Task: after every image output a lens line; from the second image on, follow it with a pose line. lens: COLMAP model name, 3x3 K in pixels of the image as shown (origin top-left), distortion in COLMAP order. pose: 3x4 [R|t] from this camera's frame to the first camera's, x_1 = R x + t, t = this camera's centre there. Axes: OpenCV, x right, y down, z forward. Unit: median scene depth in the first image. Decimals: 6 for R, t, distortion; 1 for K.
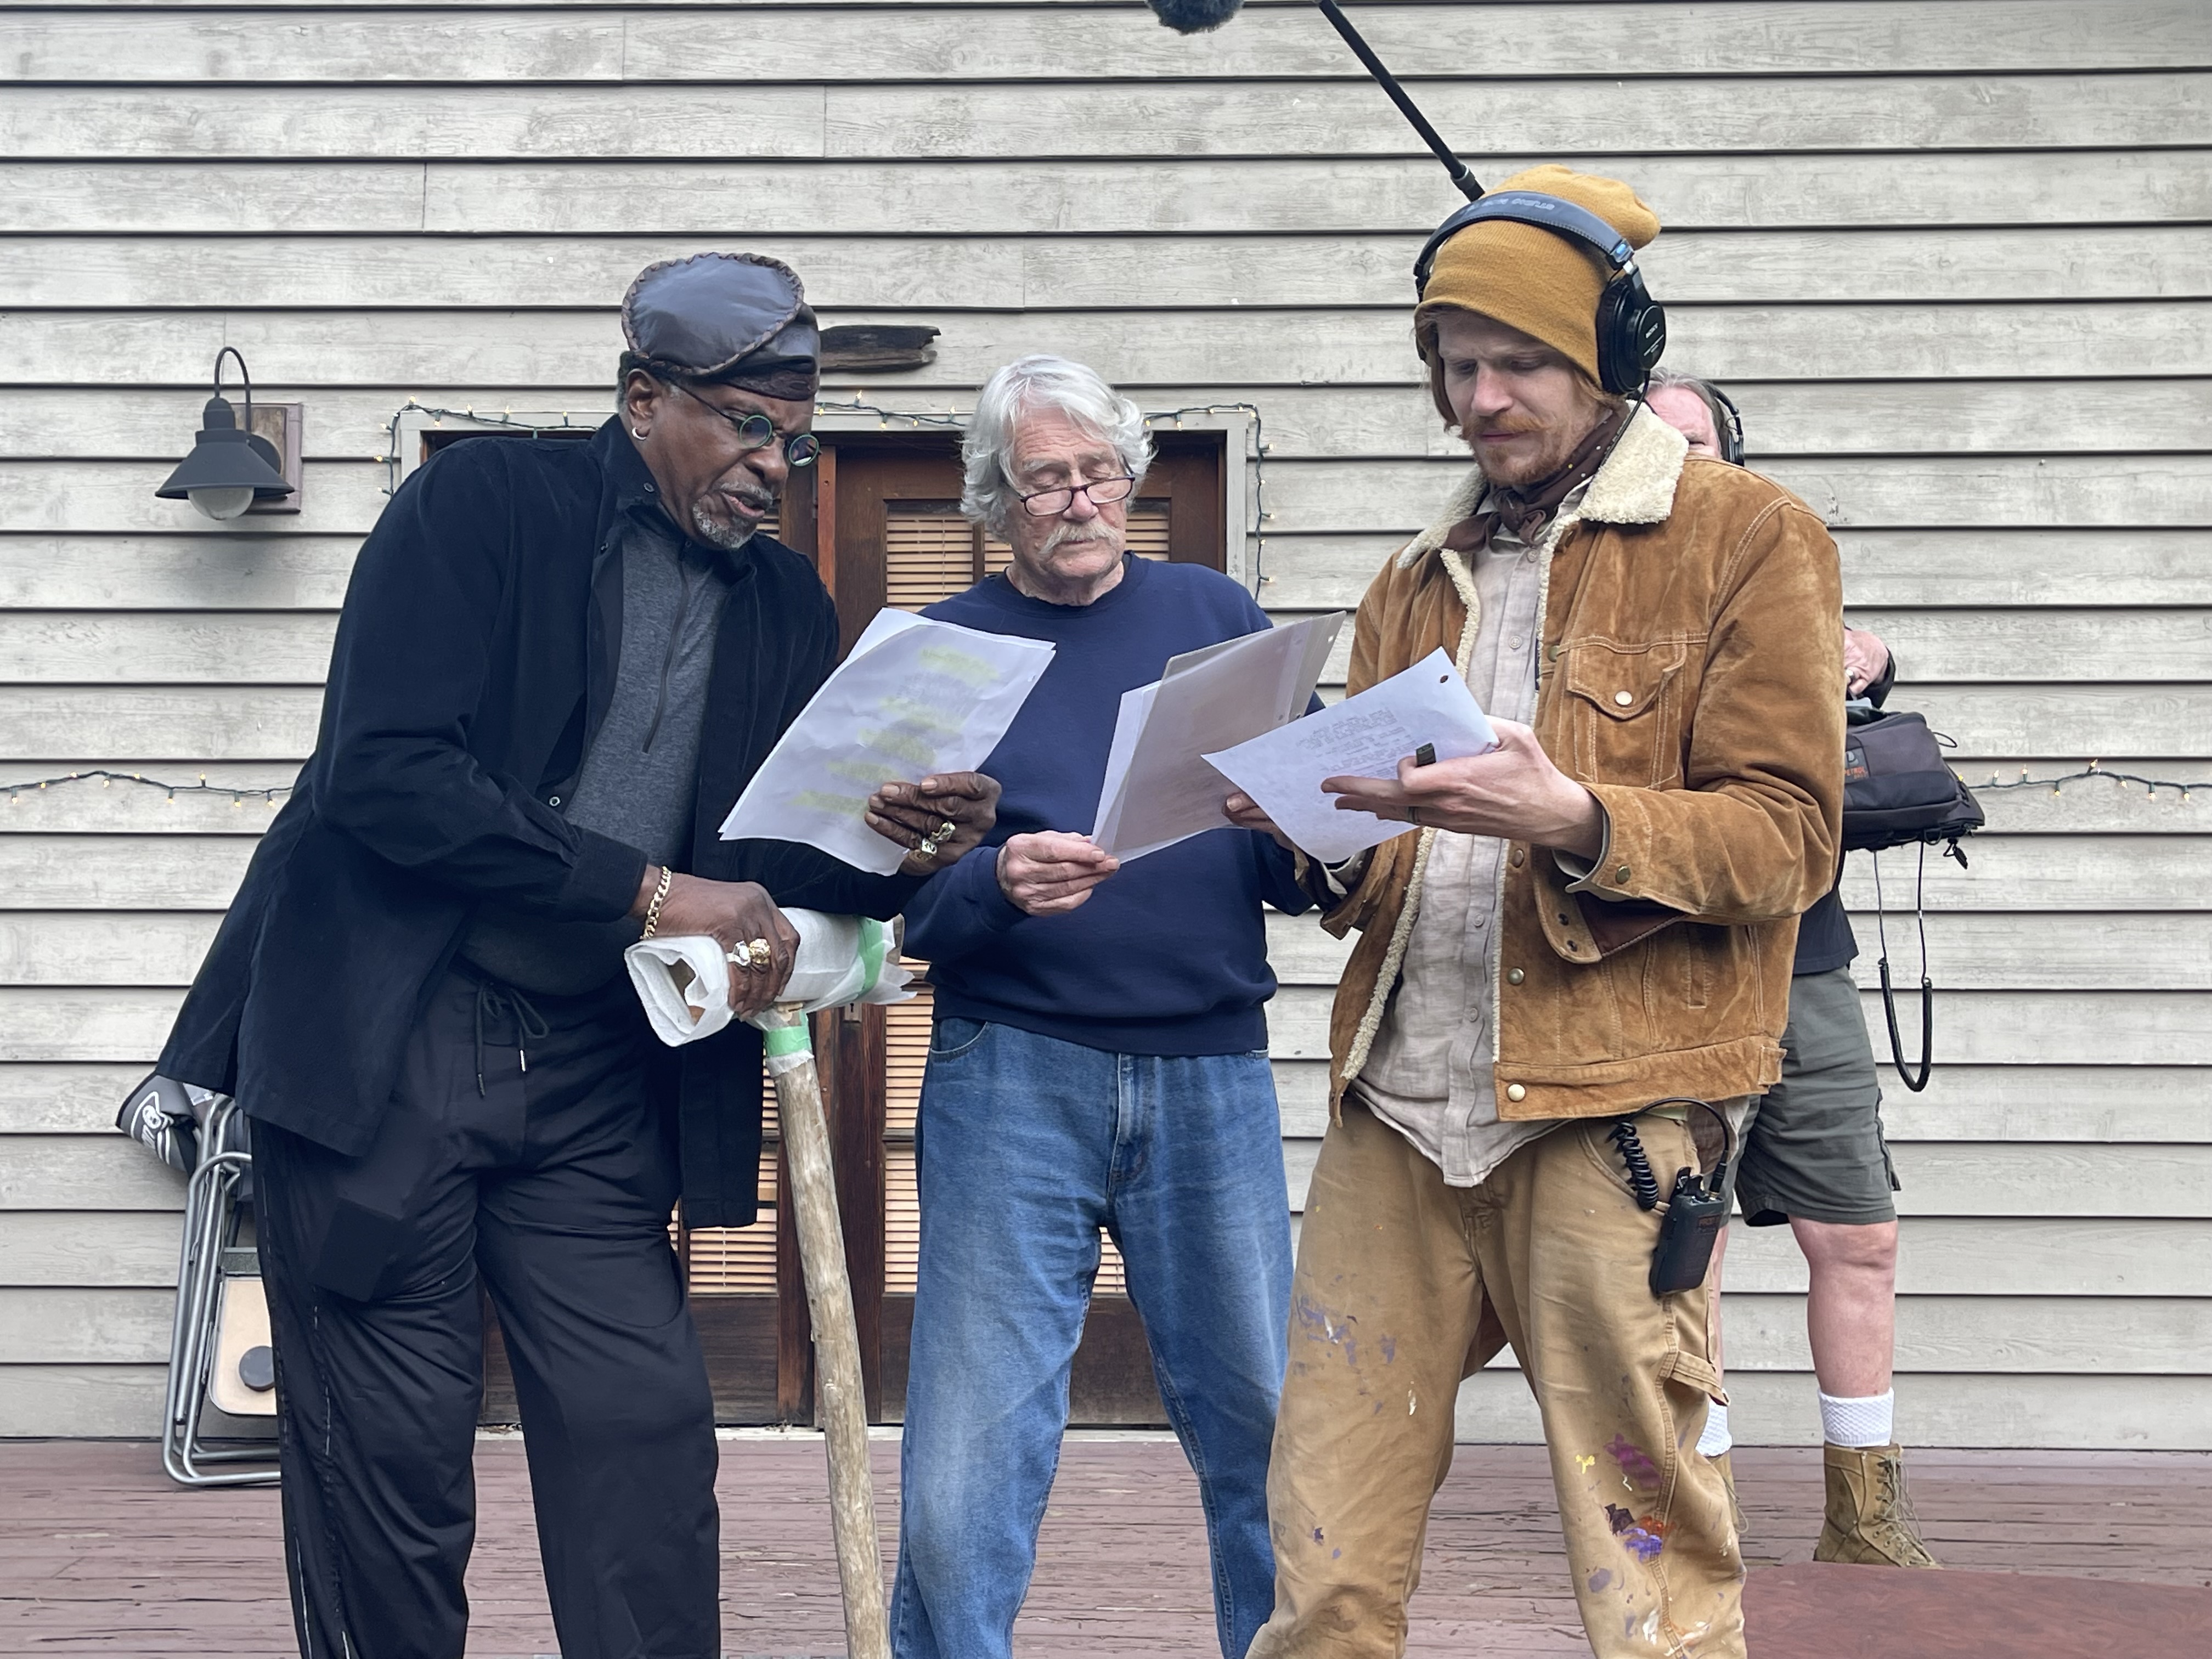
lens RADIAL K [[2765.6, 0, 1106.7], [0, 2765.6, 825.4], [0, 0, 1]] dist [-0.019257, 0.000000]
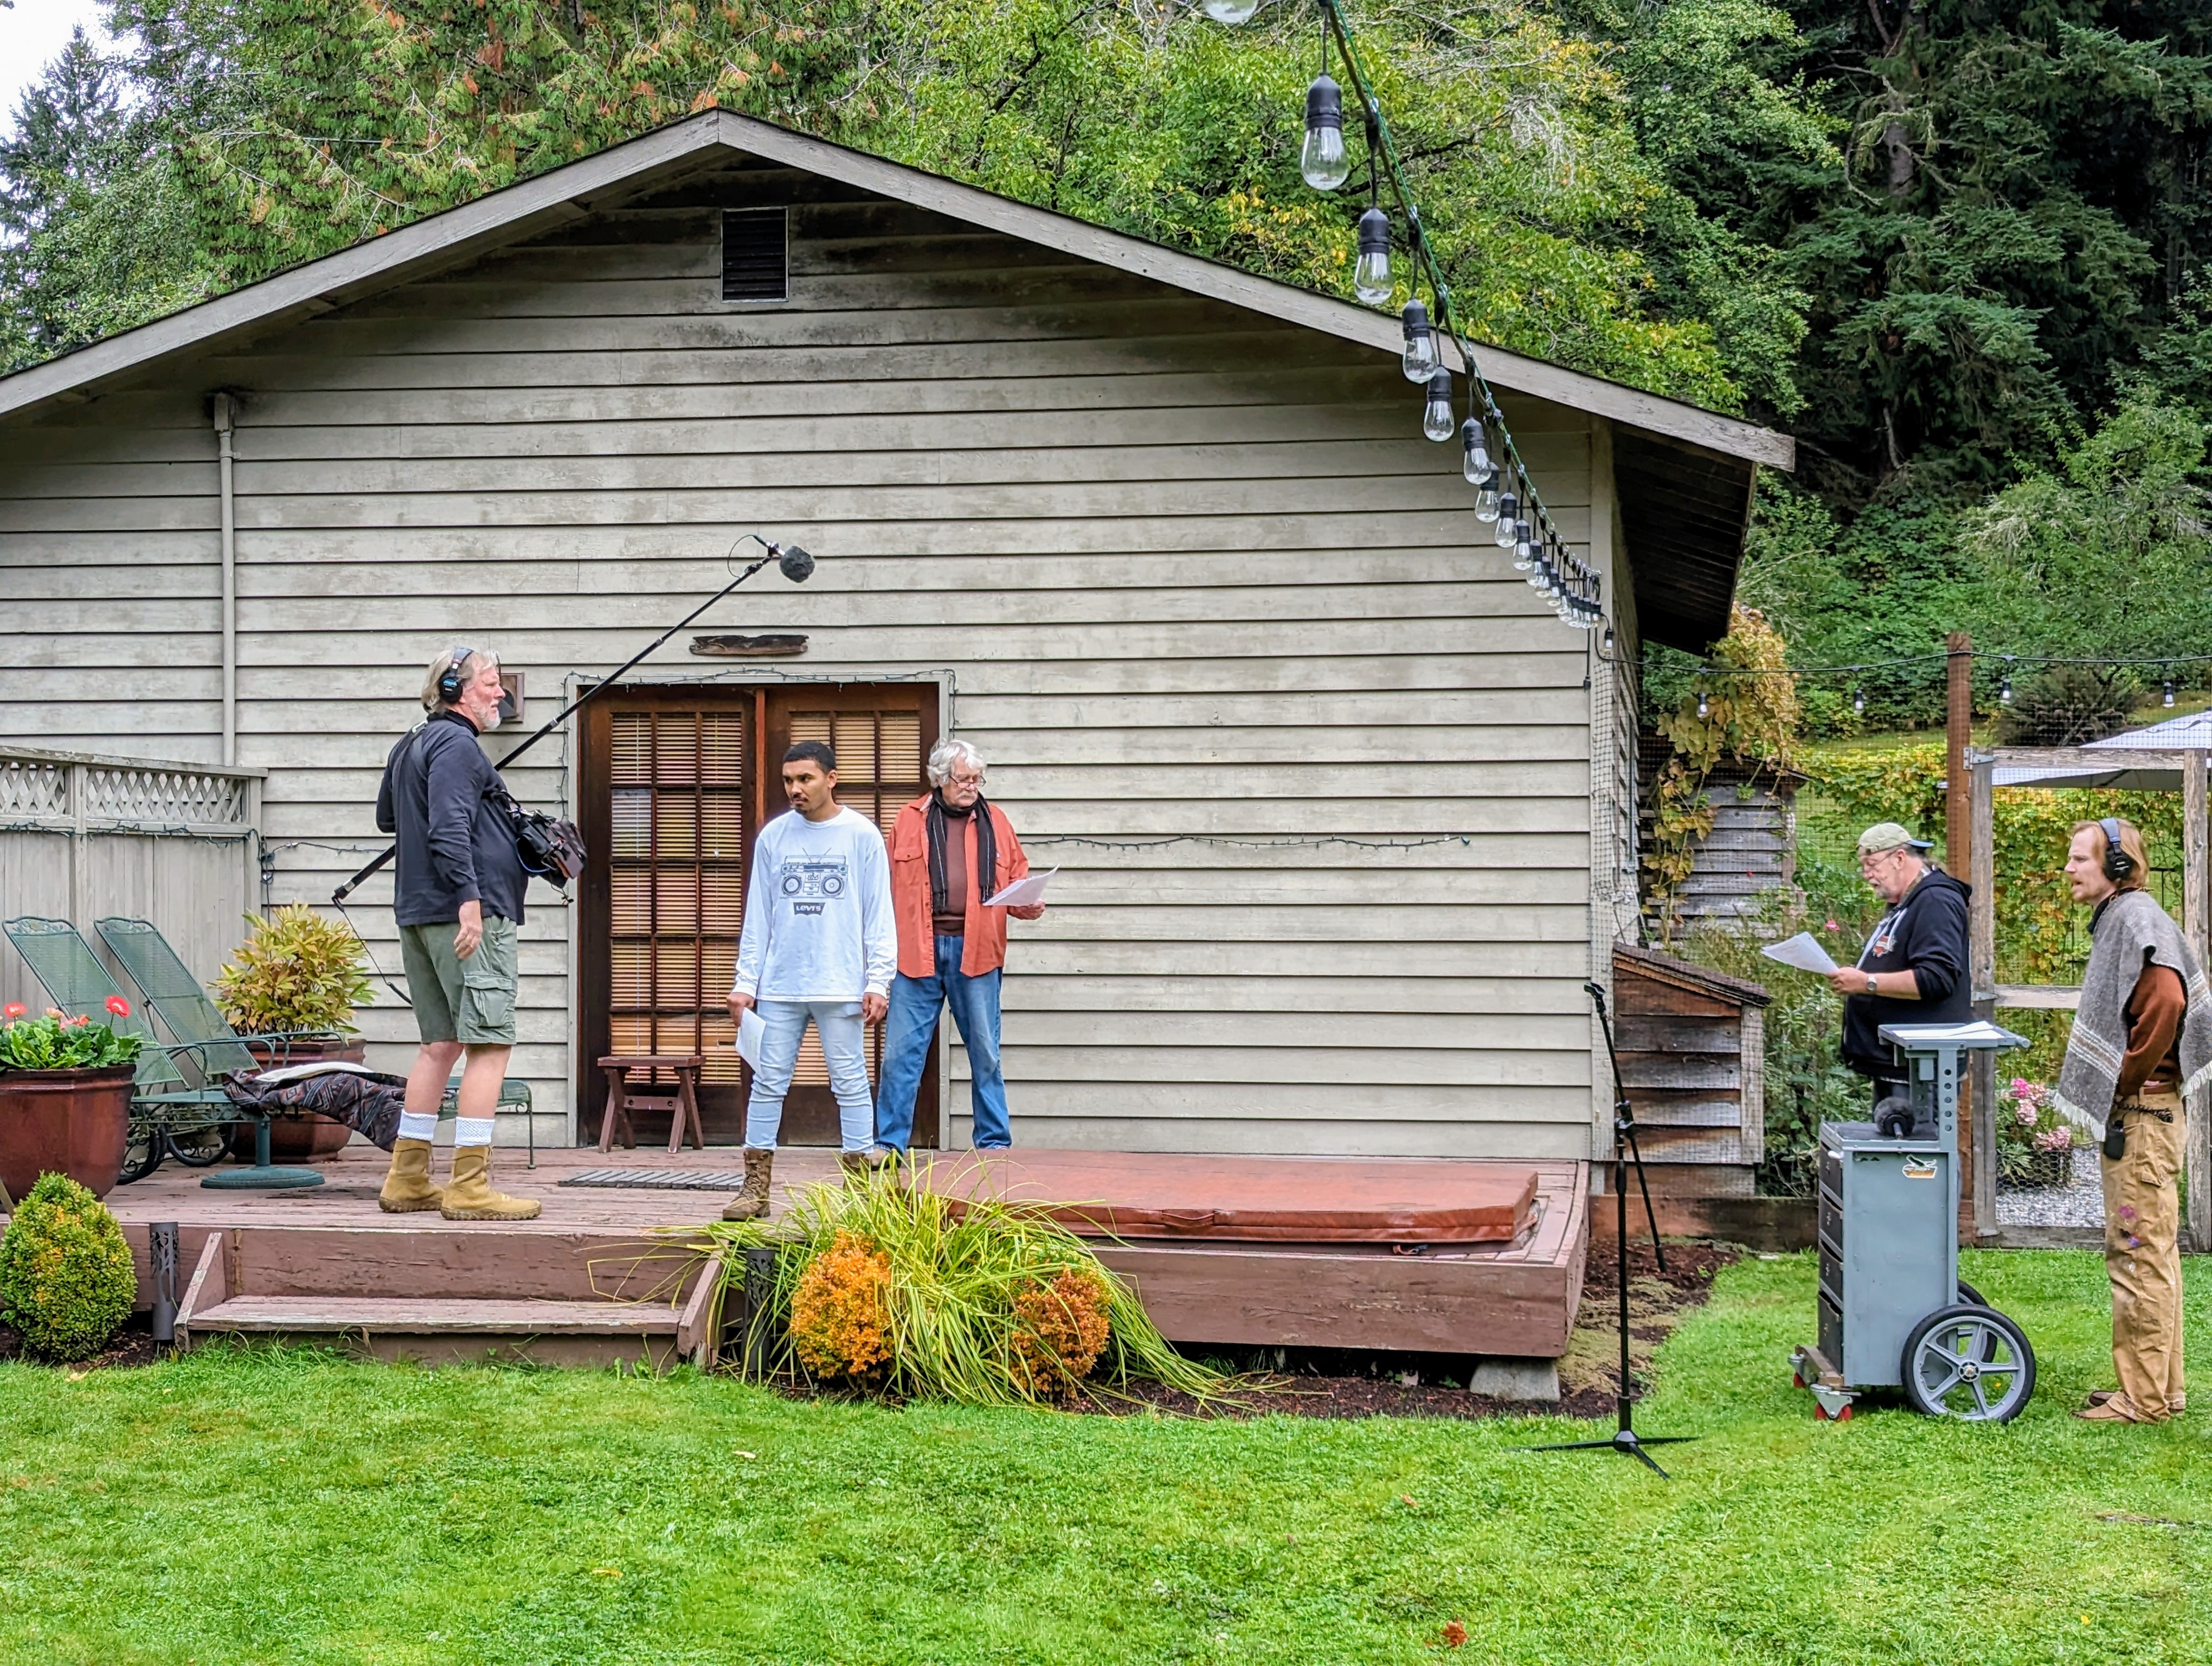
lens RADIAL K [[3102.2, 0, 1105.5], [0, 3102.2, 836.6], [0, 0, 1]] dist [-0.000763, 0.000000]
pose [[0.993480, -0.001603, -0.113997, 0.450387], [0.001745, 0.999998, 0.001148, -0.024394], [0.113995, -0.001340, 0.993480, -1.402262]]
